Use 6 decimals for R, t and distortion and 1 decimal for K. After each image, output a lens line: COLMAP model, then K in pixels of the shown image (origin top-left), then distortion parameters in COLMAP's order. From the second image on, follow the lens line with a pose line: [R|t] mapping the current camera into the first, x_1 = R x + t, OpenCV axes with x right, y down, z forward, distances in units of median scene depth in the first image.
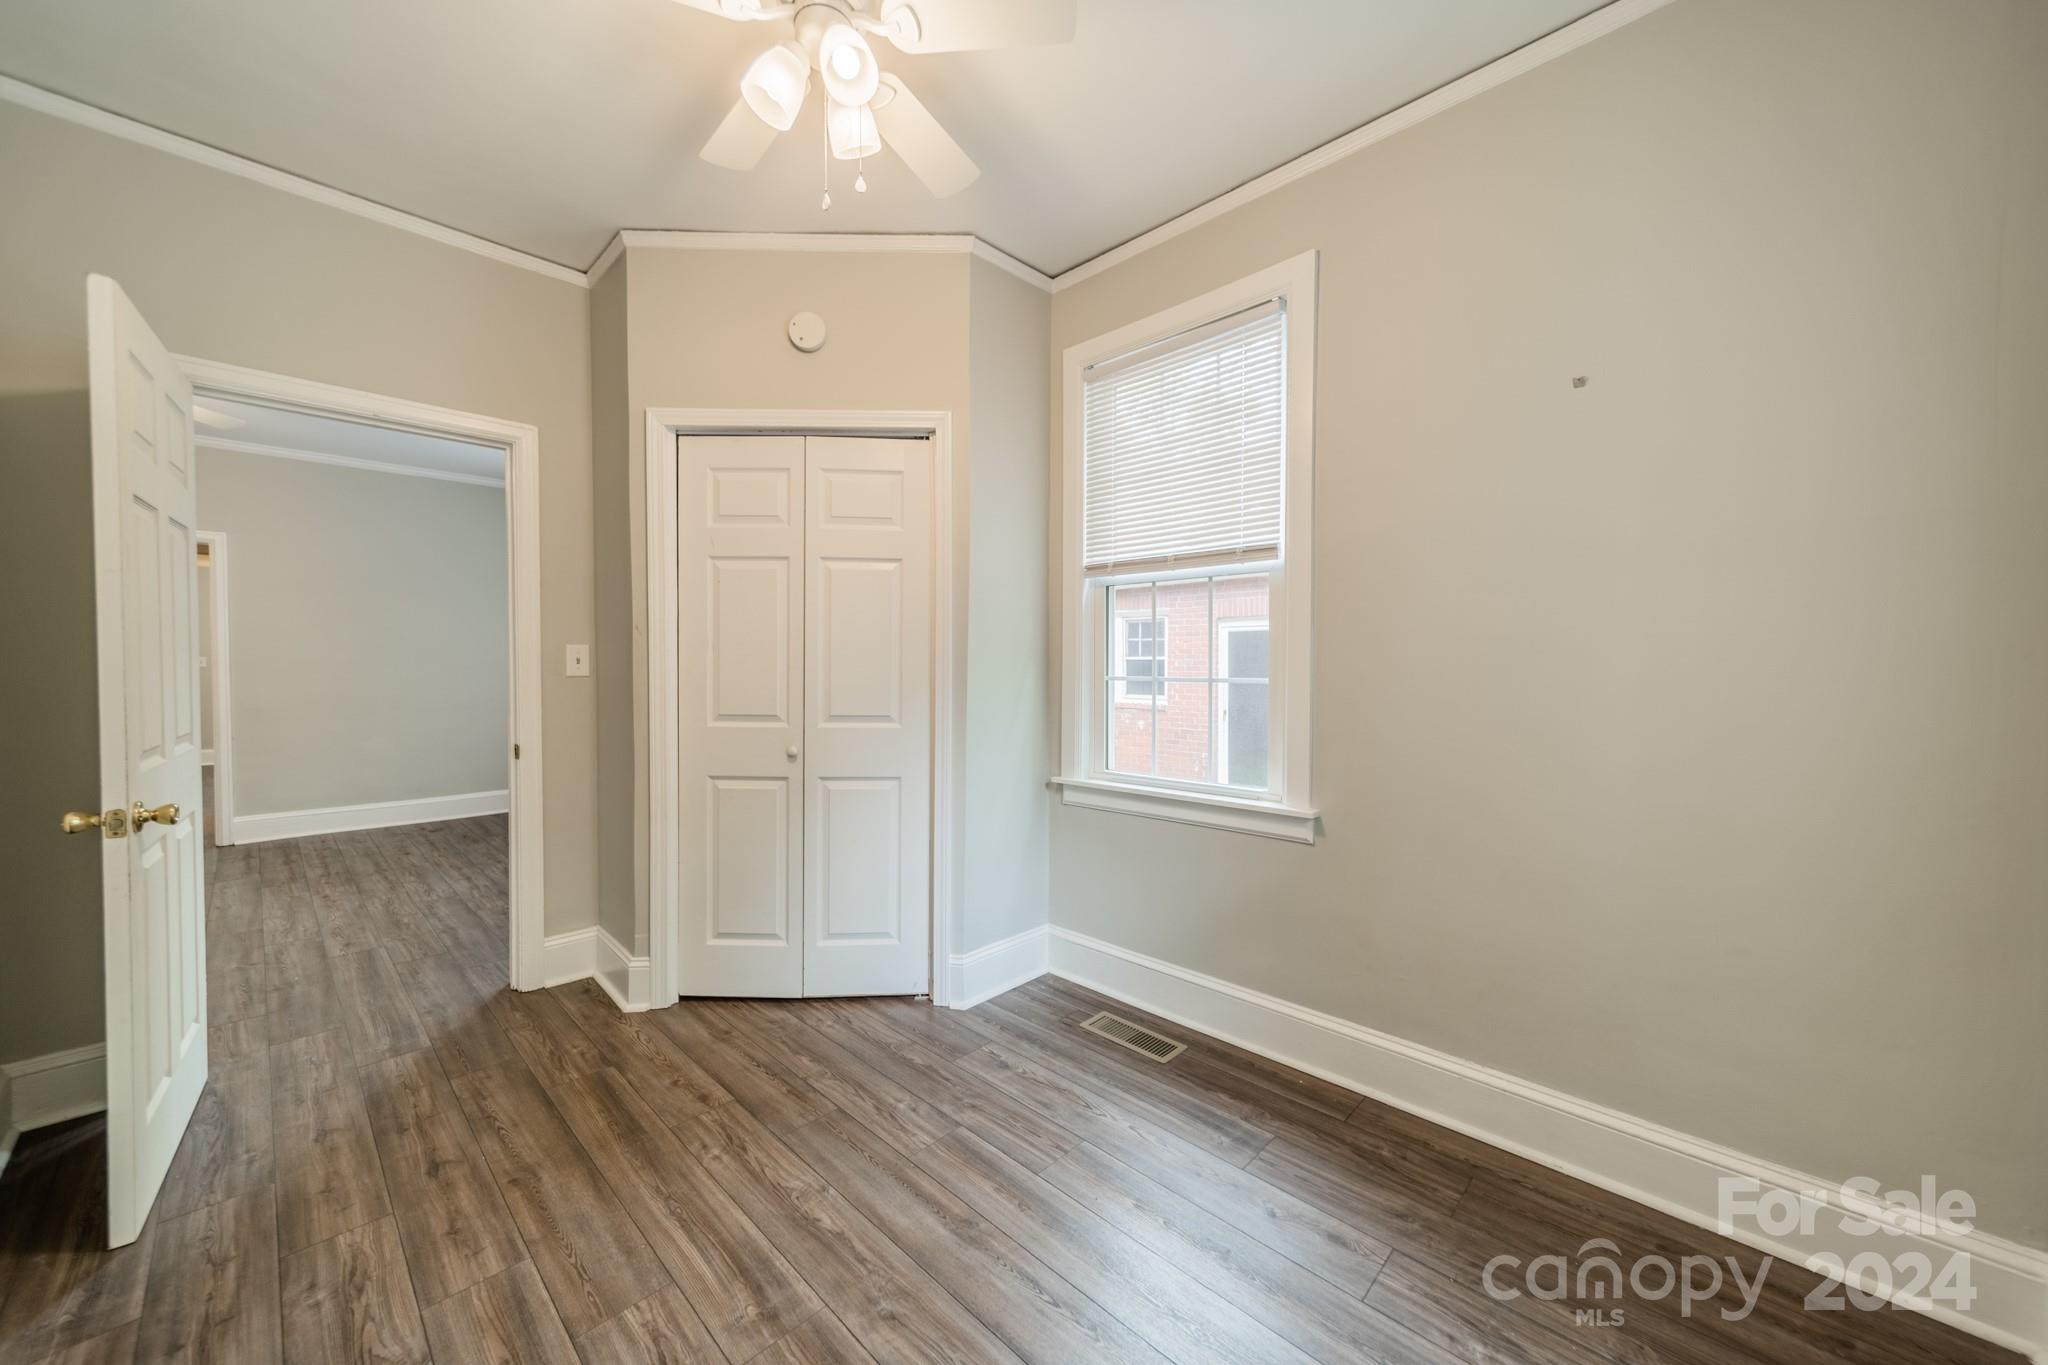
lens RADIAL K [[751.1, 0, 1031.4], [0, 751.1, 675.7], [0, 0, 1]] dist [-0.000386, -0.000517]
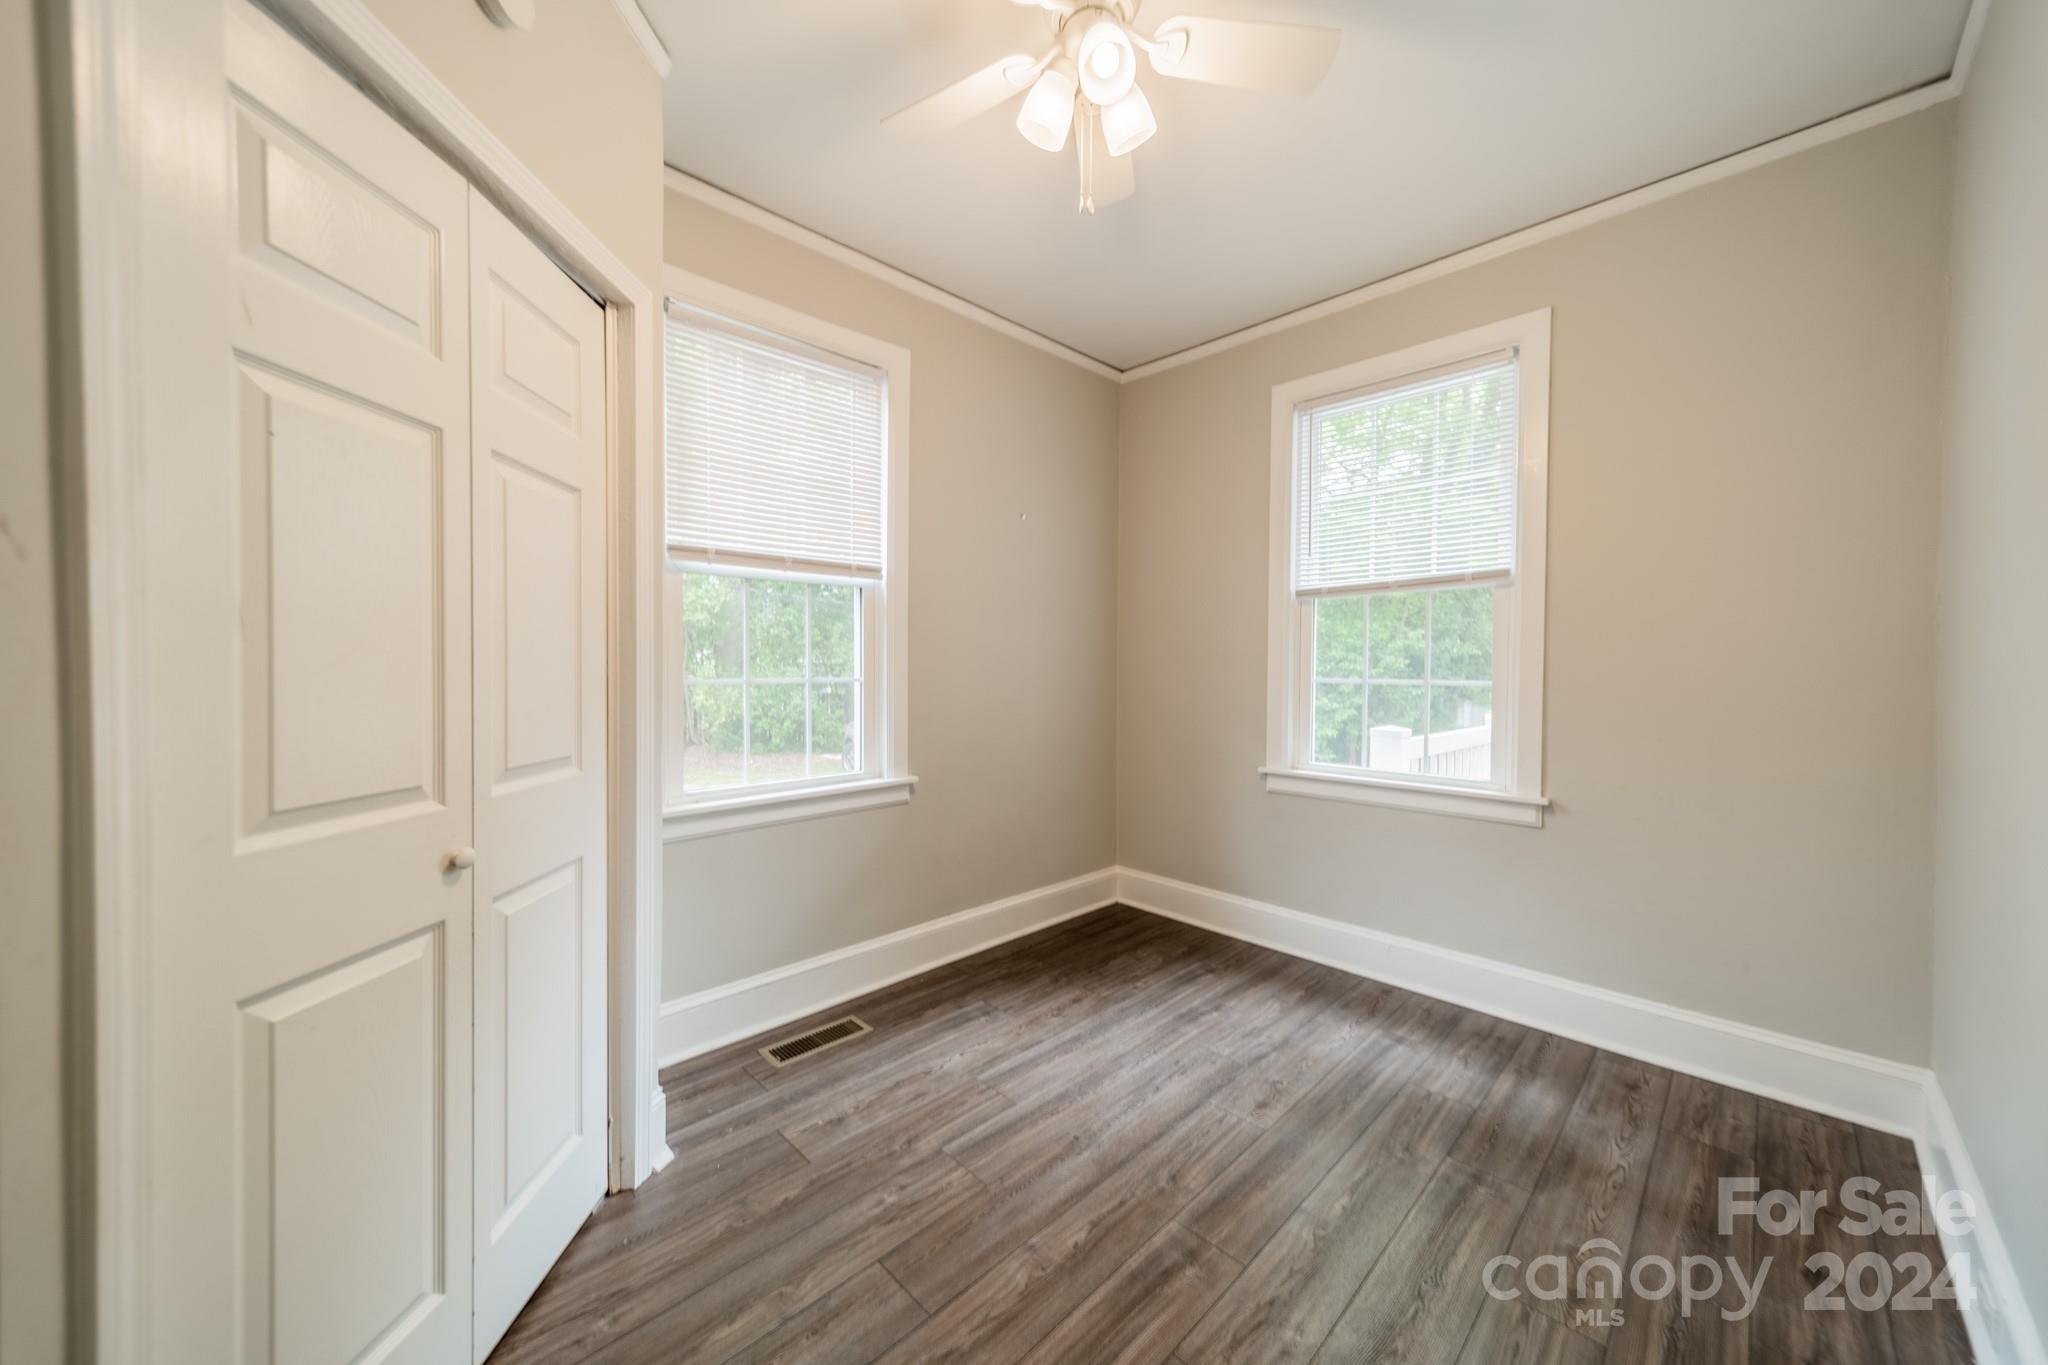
lens RADIAL K [[726.0, 0, 1029.4], [0, 726.0, 676.7], [0, 0, 1]] dist [0.001423, -0.000030]
pose [[0.019453, -0.019322, 0.999624, -1.002864], [0.011001, 0.999757, 0.019110, -0.020285], [-0.999750, 0.010625, 0.019661, 0.859128]]
